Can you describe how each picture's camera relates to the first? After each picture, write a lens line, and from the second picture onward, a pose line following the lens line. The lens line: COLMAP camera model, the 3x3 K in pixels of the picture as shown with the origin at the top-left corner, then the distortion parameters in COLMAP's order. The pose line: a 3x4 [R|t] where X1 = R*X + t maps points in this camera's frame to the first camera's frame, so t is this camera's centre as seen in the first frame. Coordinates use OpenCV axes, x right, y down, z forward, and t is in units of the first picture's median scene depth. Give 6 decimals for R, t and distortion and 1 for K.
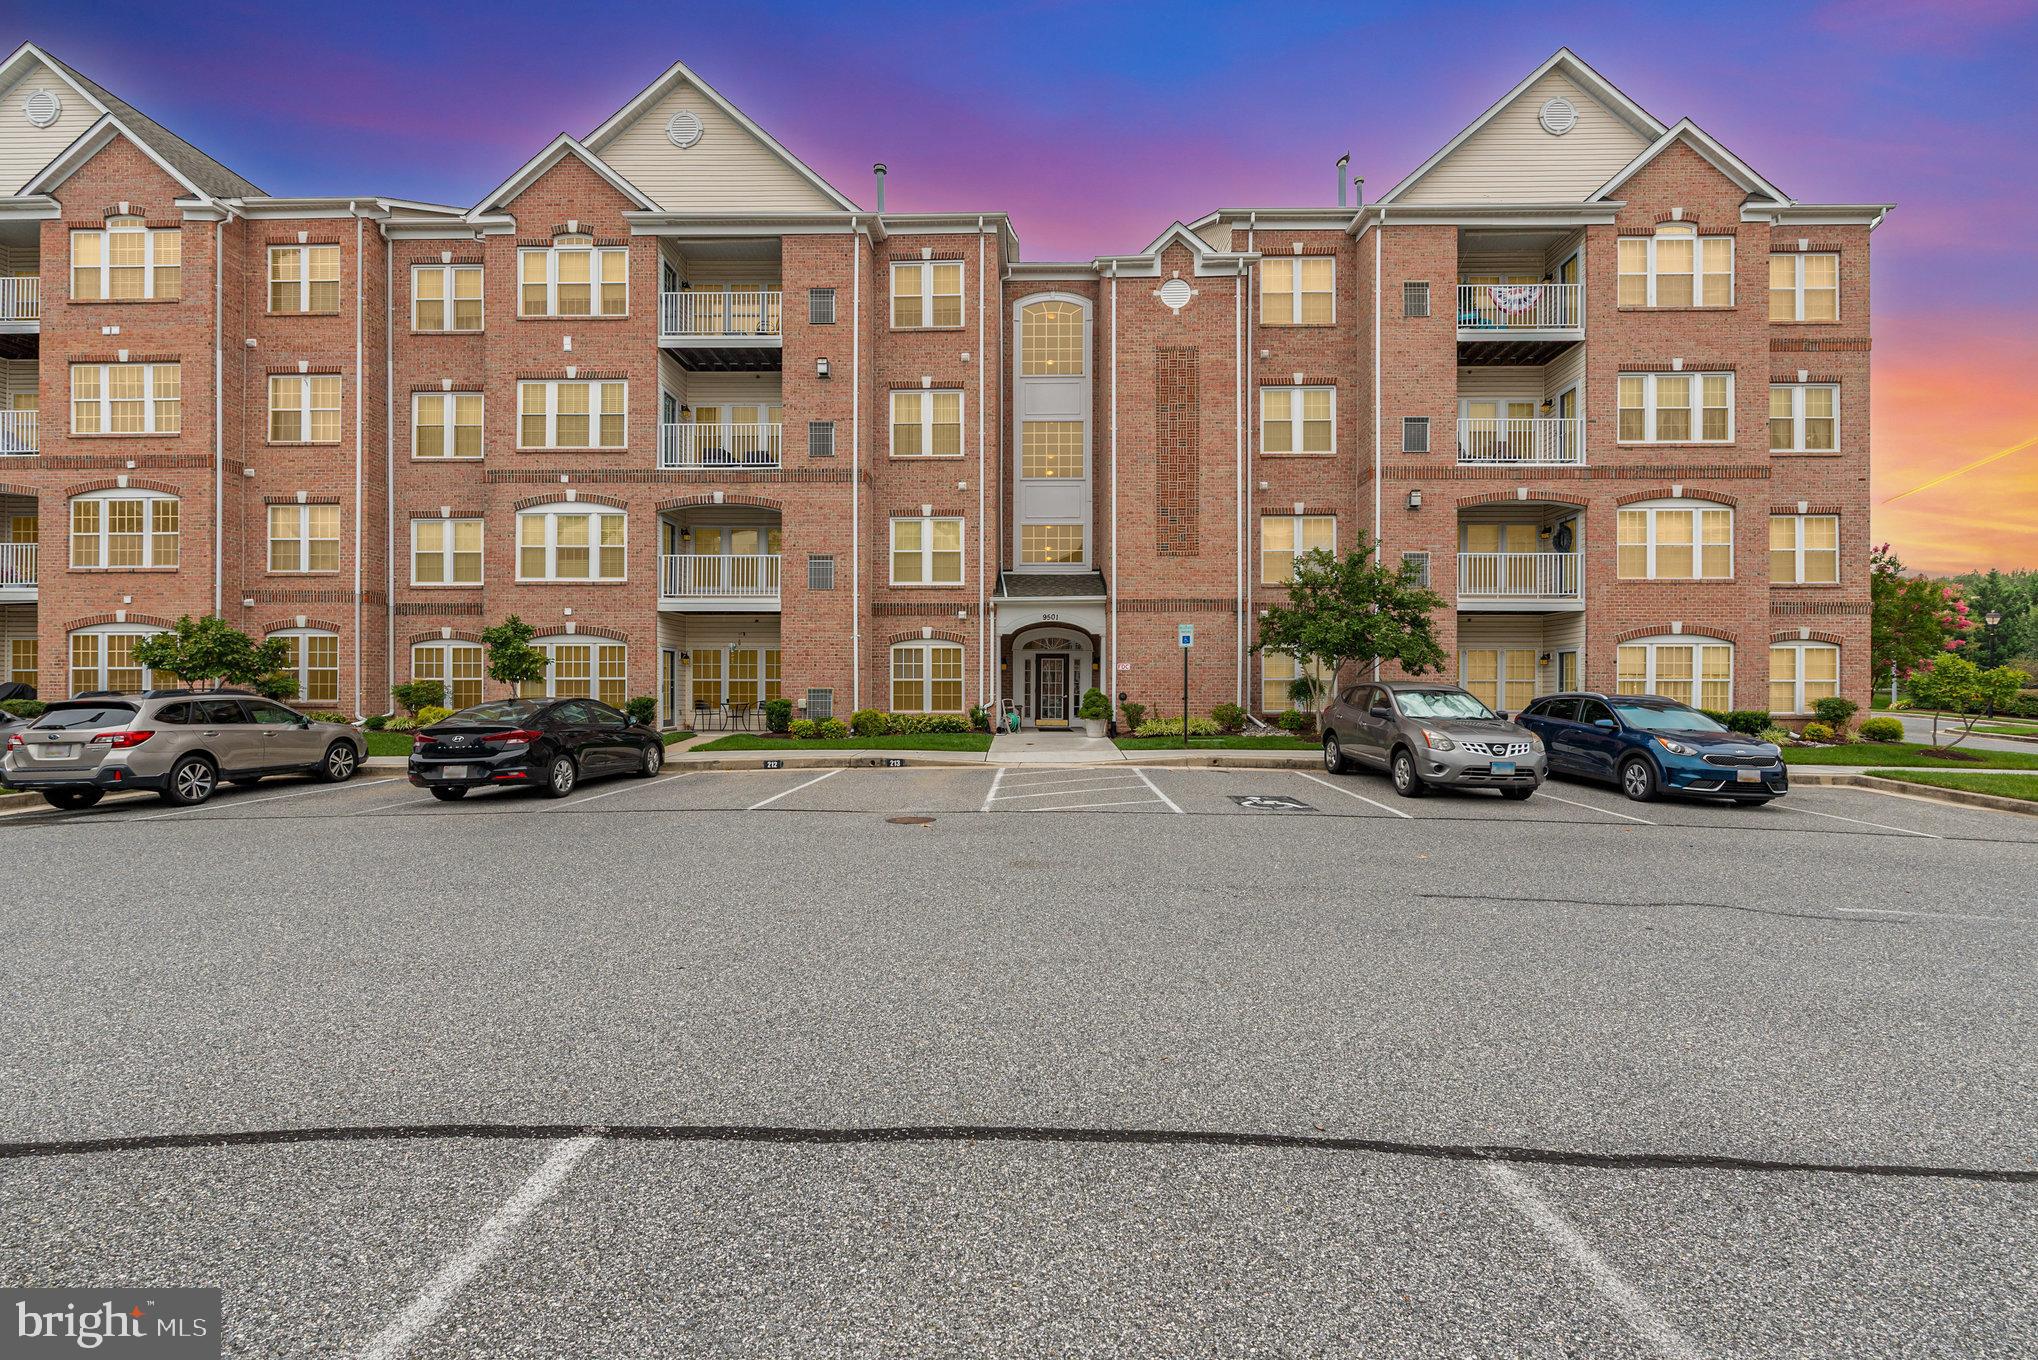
lens RADIAL K [[879.2, 0, 1013.8], [0, 879.2, 681.8], [0, 0, 1]] dist [0.001590, -0.000077]
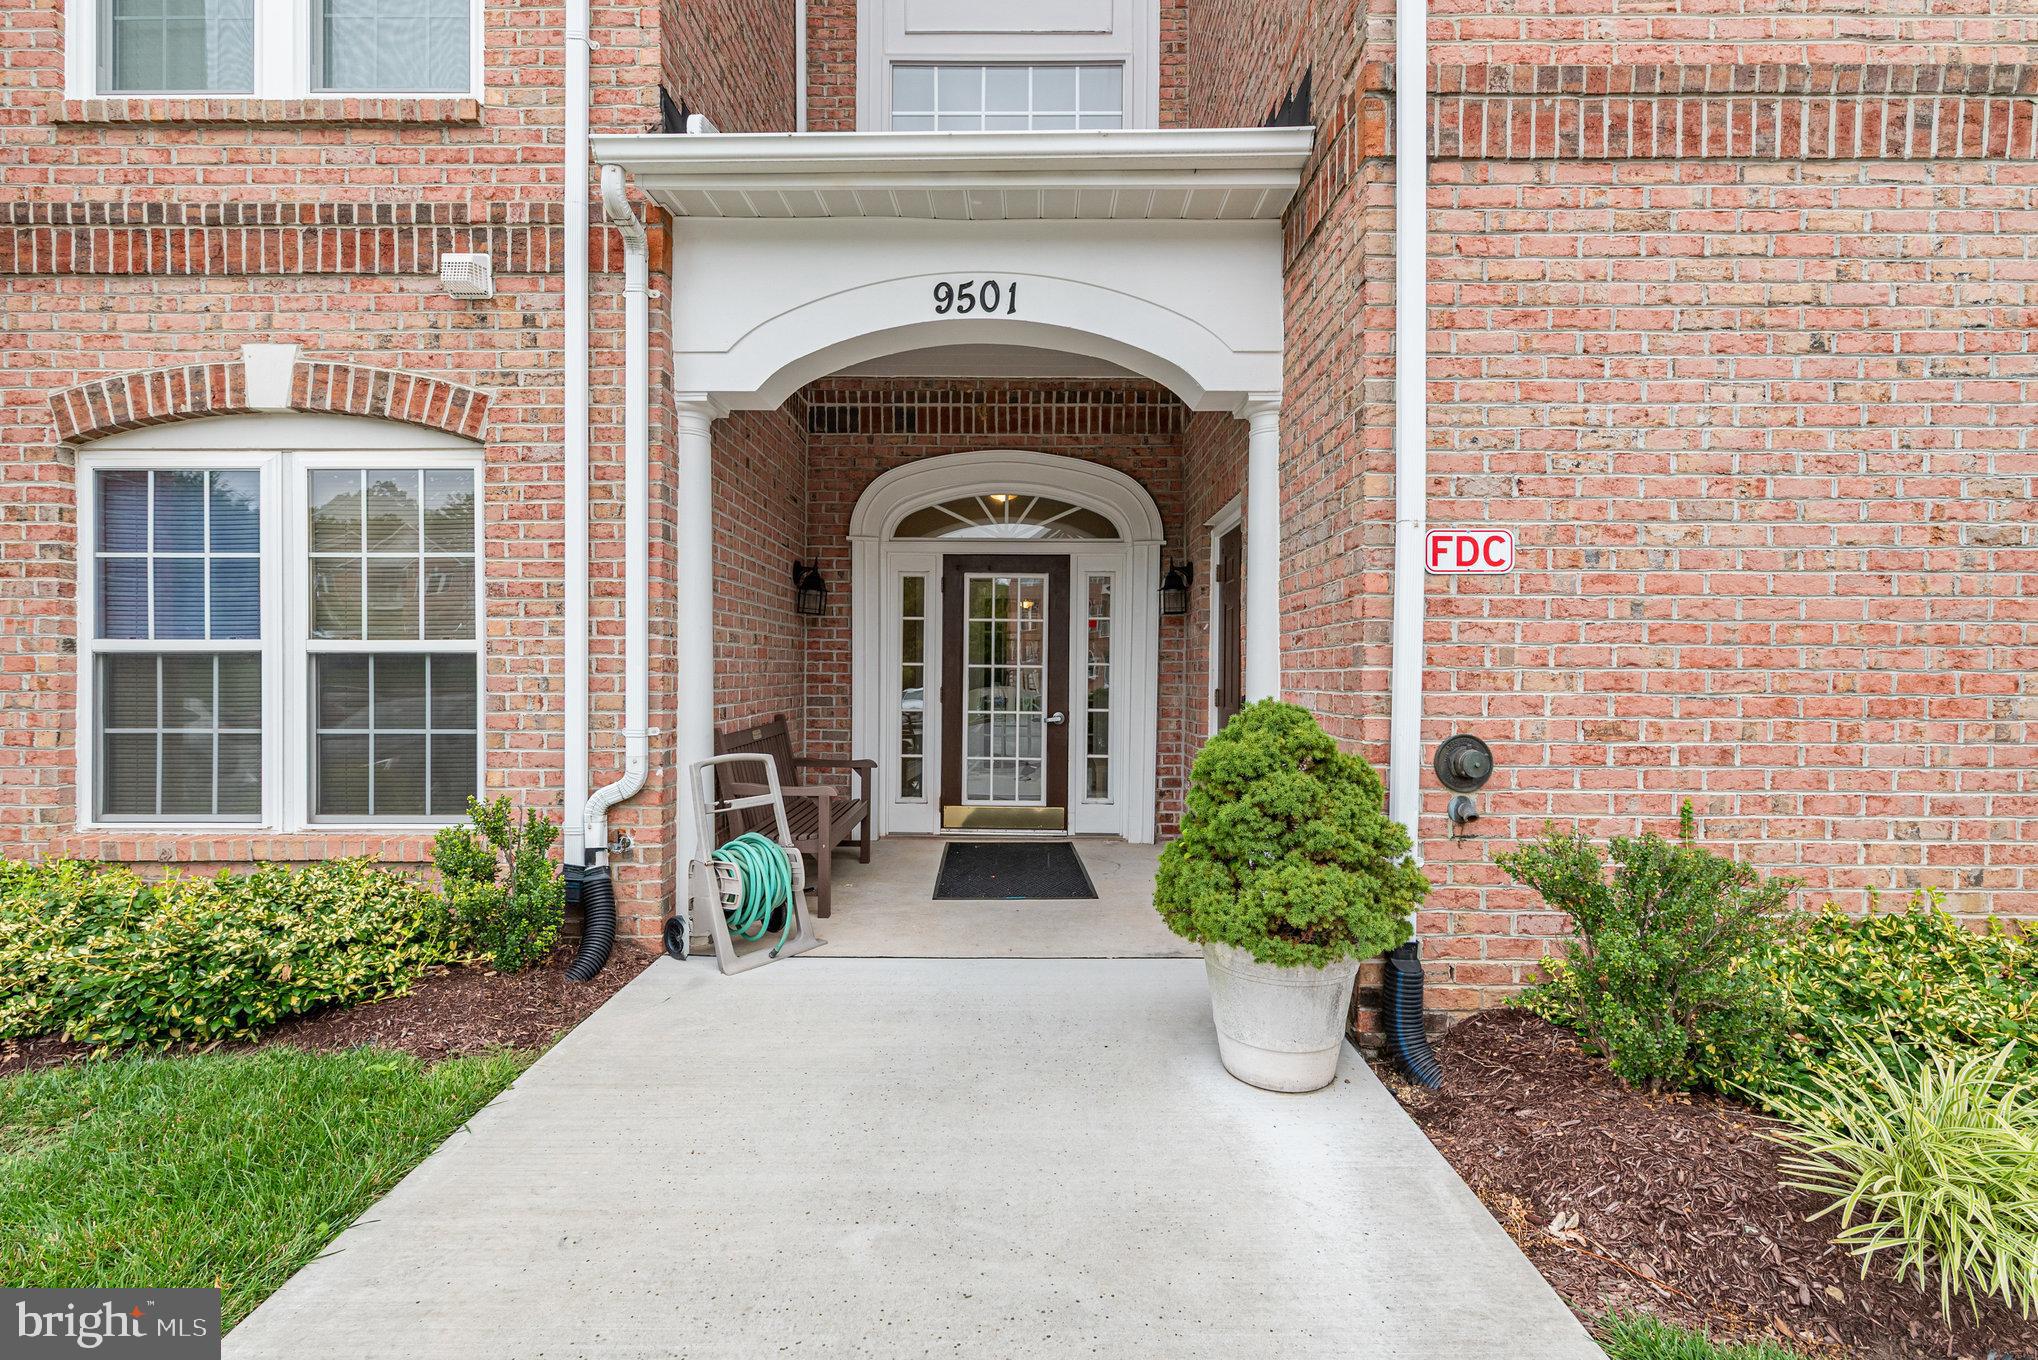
lens RADIAL K [[879.2, 0, 1023.2], [0, 879.2, 673.2], [0, 0, 1]] dist [0.001590, -0.000077]
pose [[0.999812, 0.006911, 0.018104, 0.049851], [-0.007053, 0.999945, 0.007820, 0.001003], [-0.018049, -0.007947, 0.999806, 0.832806]]
